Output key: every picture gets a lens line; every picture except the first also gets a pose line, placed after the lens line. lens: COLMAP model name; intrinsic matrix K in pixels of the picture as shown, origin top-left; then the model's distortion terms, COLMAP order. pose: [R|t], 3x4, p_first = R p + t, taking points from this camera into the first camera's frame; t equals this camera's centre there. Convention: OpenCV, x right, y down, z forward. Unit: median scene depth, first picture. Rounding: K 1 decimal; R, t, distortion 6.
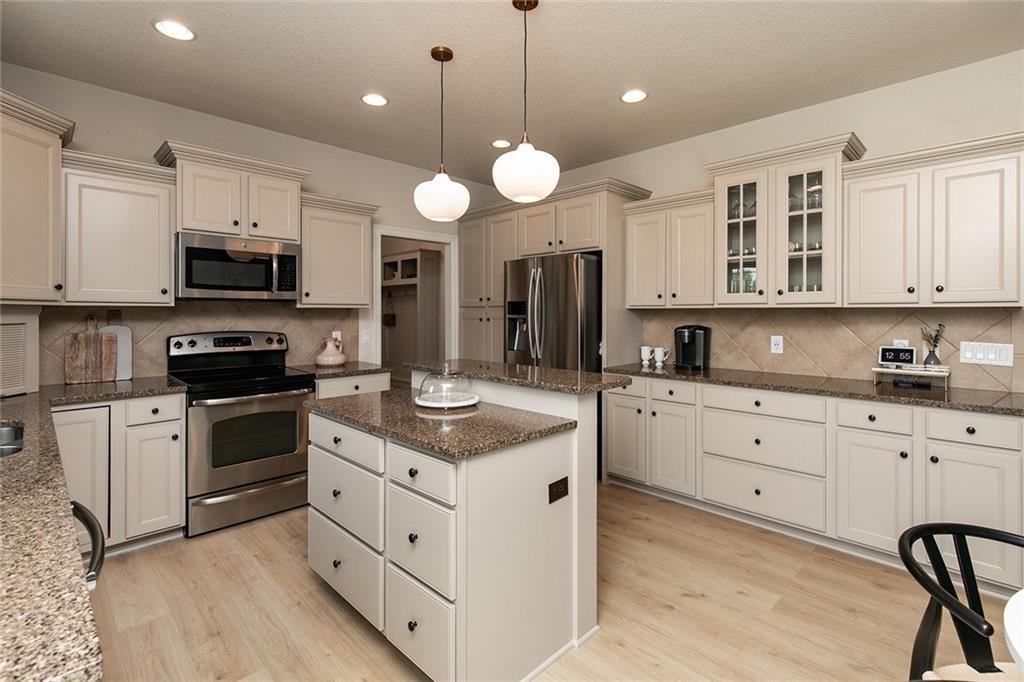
lens RADIAL K [[467.0, 0, 475.7], [0, 467.0, 319.0], [0, 0, 1]] dist [-0.001834, -0.000228]
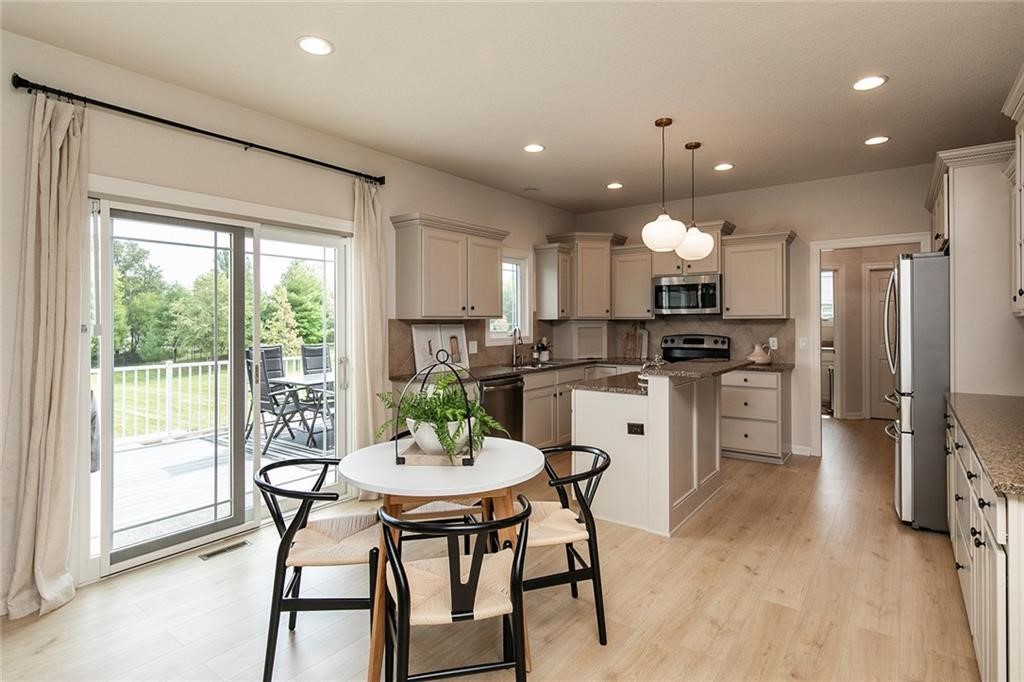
lens RADIAL K [[527.6, 0, 531.2], [0, 527.6, 315.1], [0, 0, 1]] dist [-0.004331, 0.000152]
pose [[0.185899, -0.011055, -0.982507, 1.263193], [-0.003029, 0.999926, -0.011824, -0.017771], [0.982564, 0.005174, 0.185852, 0.166227]]
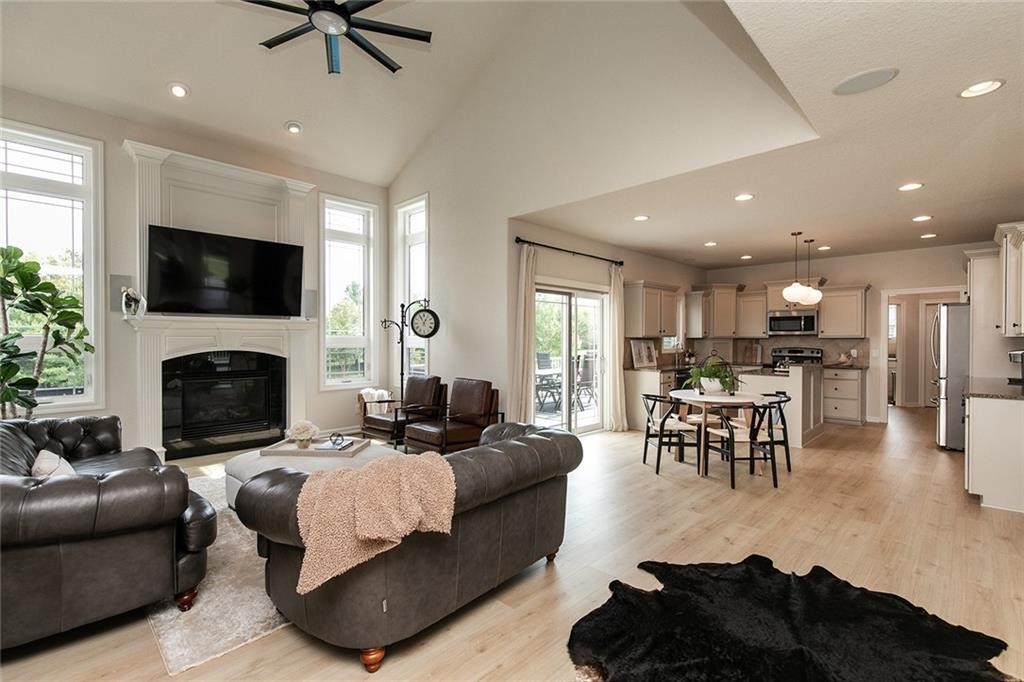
lens RADIAL K [[467.0, 0, 485.5], [0, 467.0, 339.3], [0, 0, 1]] dist [-0.001834, -0.000228]
pose [[-0.008537, 0.001137, -0.999963, 2.257953], [-0.007533, 0.999971, 0.001201, -0.008490], [0.999935, 0.007543, -0.008528, -0.716806]]
